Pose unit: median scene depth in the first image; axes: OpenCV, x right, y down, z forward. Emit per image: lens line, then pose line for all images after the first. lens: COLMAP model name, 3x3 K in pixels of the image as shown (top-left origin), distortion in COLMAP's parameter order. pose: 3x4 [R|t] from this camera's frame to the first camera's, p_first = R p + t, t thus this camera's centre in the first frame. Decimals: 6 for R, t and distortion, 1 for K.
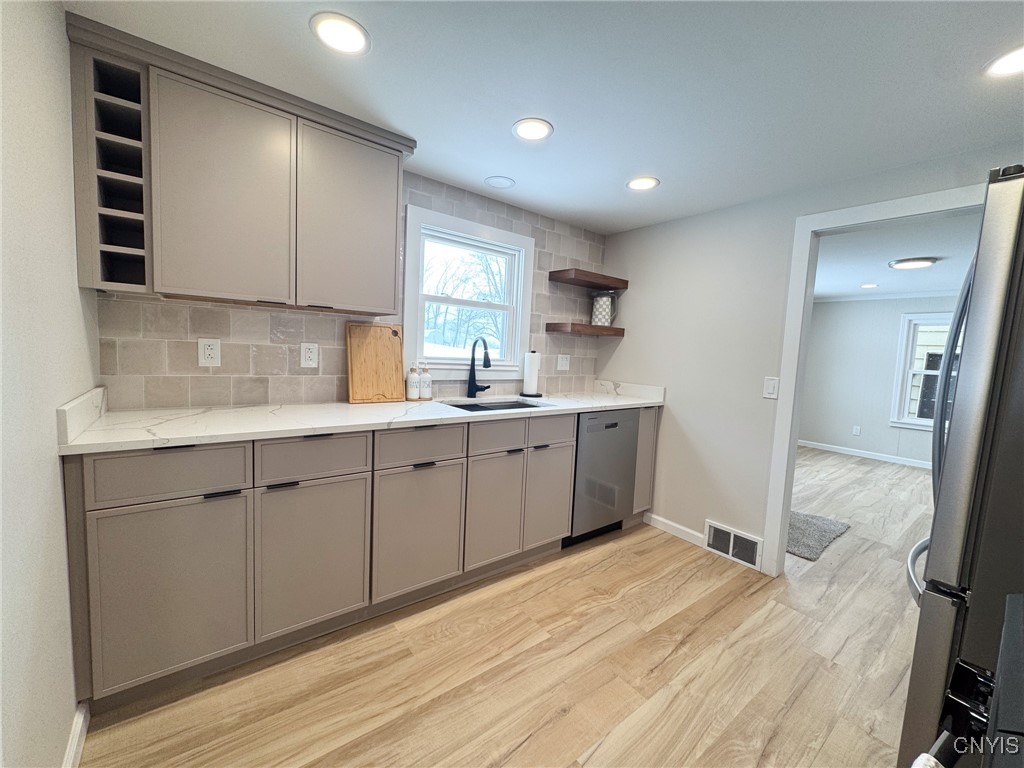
lens RADIAL K [[406.8, 0, 512.1], [0, 406.8, 383.8], [0, 0, 1]] dist [-0.003993, 0.000260]
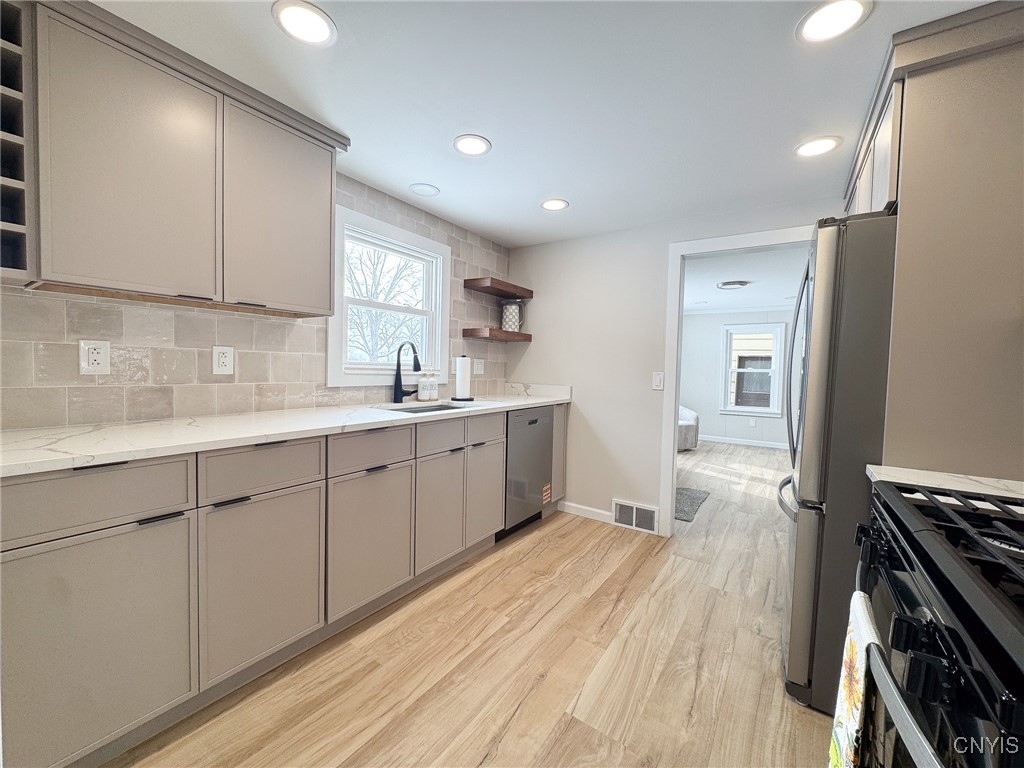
lens RADIAL K [[406.8, 0, 513.2], [0, 406.8, 384.5], [0, 0, 1]] dist [-0.003993, 0.000260]
pose [[0.950486, -0.038013, 0.308433, -0.173526], [0.047080, 0.998649, -0.022008, 0.030459], [-0.307180, 0.035440, 0.950991, -0.027743]]
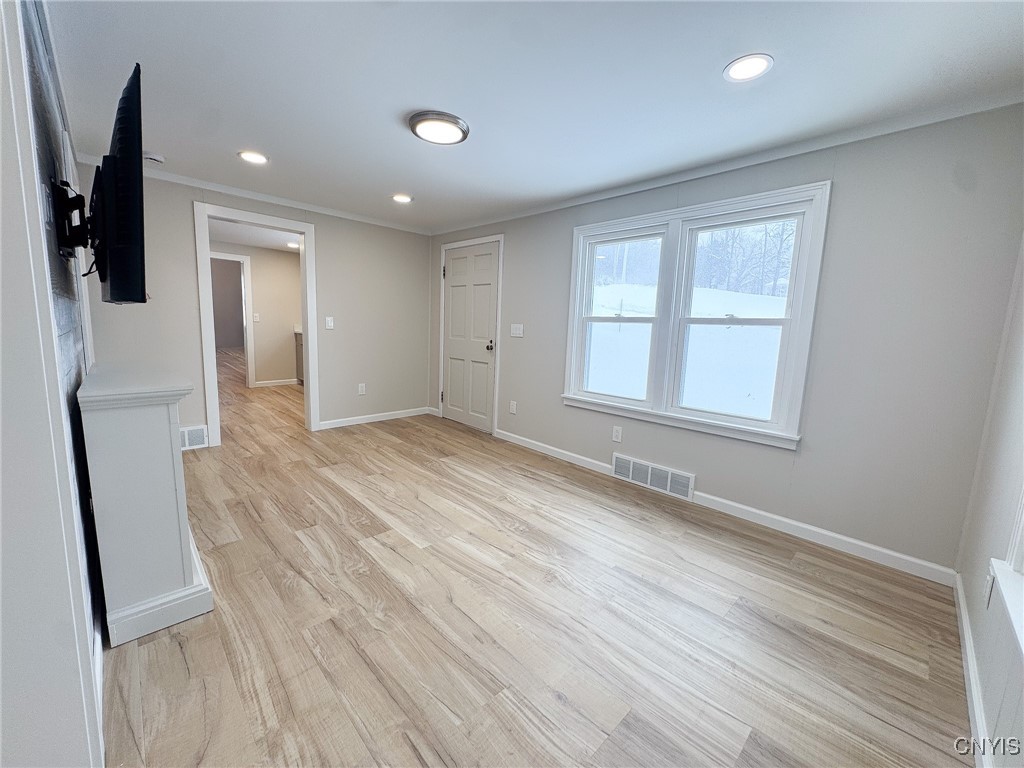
lens RADIAL K [[406.8, 0, 513.1], [0, 406.8, 384.0], [0, 0, 1]] dist [-0.003993, 0.000260]
pose [[0.120298, 0.092925, -0.988379, 2.919062], [-0.120218, 0.989646, 0.078412, 0.034785], [0.985432, 0.109388, 0.130224, 1.908618]]
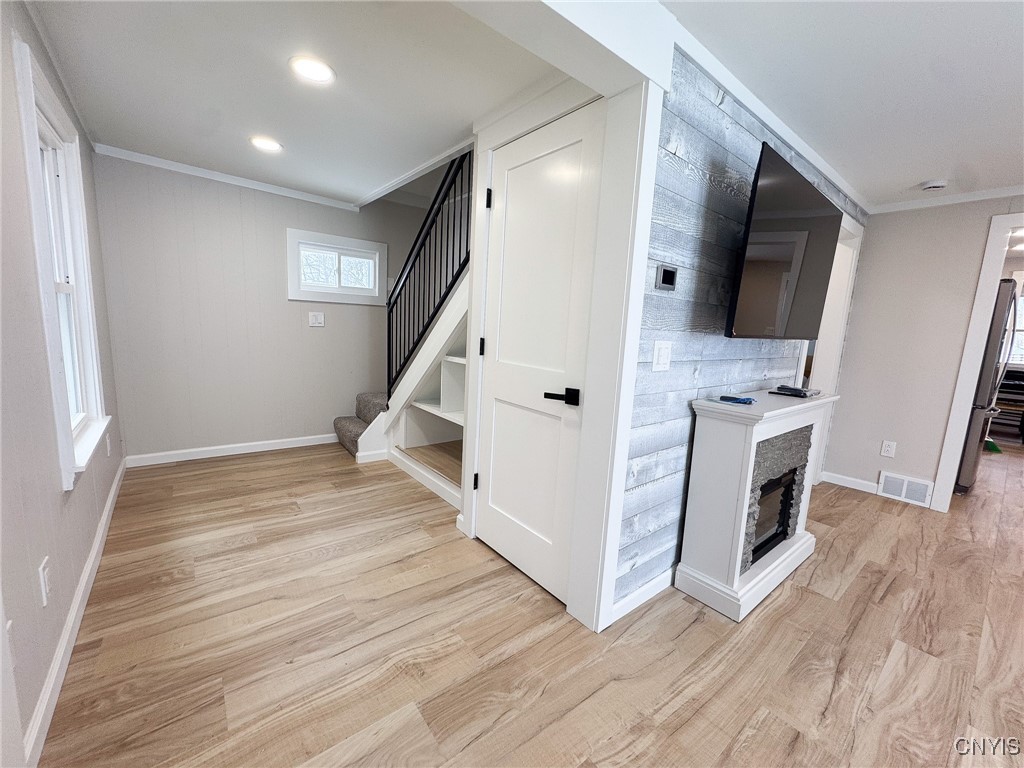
lens RADIAL K [[406.8, 0, 509.8], [0, 406.8, 384.4], [0, 0, 1]] dist [-0.003993, 0.000260]
pose [[-0.994886, -0.096570, -0.029584, 2.652667], [-0.100797, 0.967896, 0.230257, -0.020582], [0.006398, 0.232062, -0.972680, 2.182874]]
